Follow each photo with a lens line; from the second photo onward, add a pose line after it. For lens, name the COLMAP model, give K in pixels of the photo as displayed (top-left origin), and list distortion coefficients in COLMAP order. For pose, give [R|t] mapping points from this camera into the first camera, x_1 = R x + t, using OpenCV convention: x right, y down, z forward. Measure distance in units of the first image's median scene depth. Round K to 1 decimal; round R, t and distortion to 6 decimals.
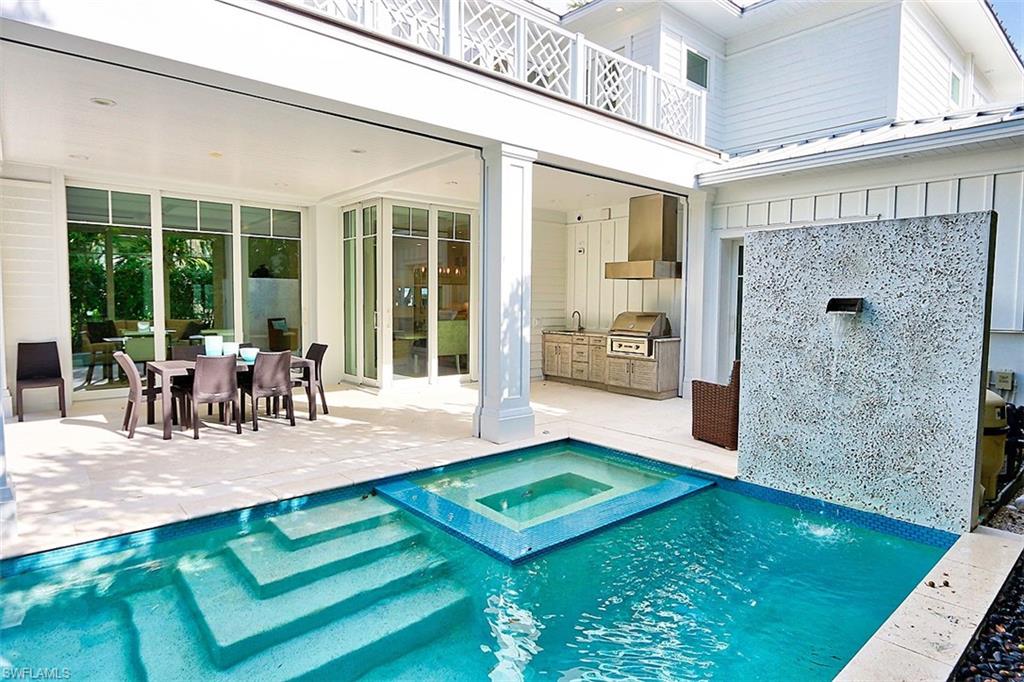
lens RADIAL K [[574.0, 0, 504.8], [0, 574.0, 337.2], [0, 0, 1]] dist [-0.017343, 0.001330]
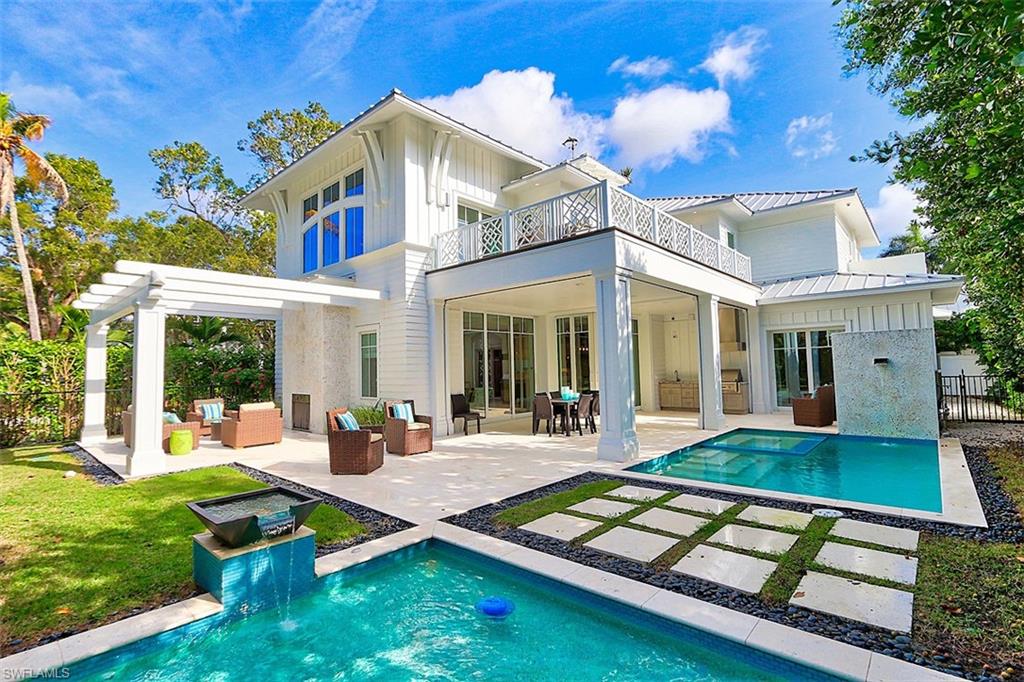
lens RADIAL K [[472.4, 0, 517.1], [0, 472.4, 343.6], [0, 0, 1]] dist [-0.001390, 0.000019]
pose [[0.989701, -0.026028, 0.140764, -0.980501], [0.041901, 0.992936, -0.111006, 0.025842], [-0.136880, 0.115760, 0.983800, -0.672116]]
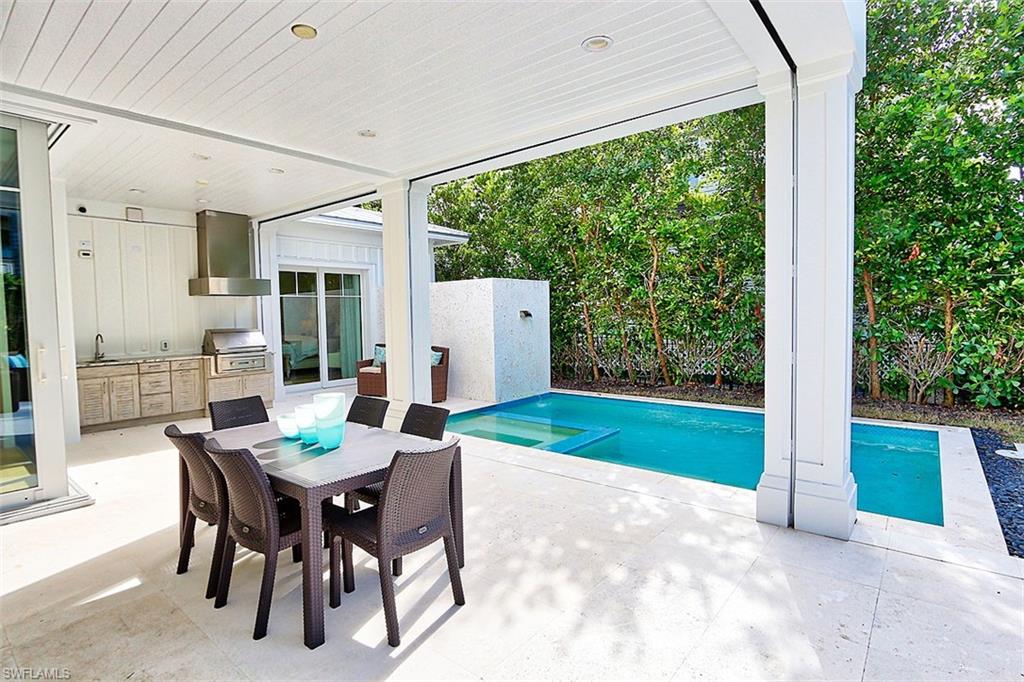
lens RADIAL K [[504.6, 0, 507.7], [0, 504.6, 337.0], [0, 0, 1]] dist [-0.001768, -0.000124]
pose [[-0.168263, -0.054929, 0.984211, -1.057474], [0.073106, 0.995001, 0.068029, -0.081543], [-0.983028, 0.083399, -0.163406, 0.996969]]
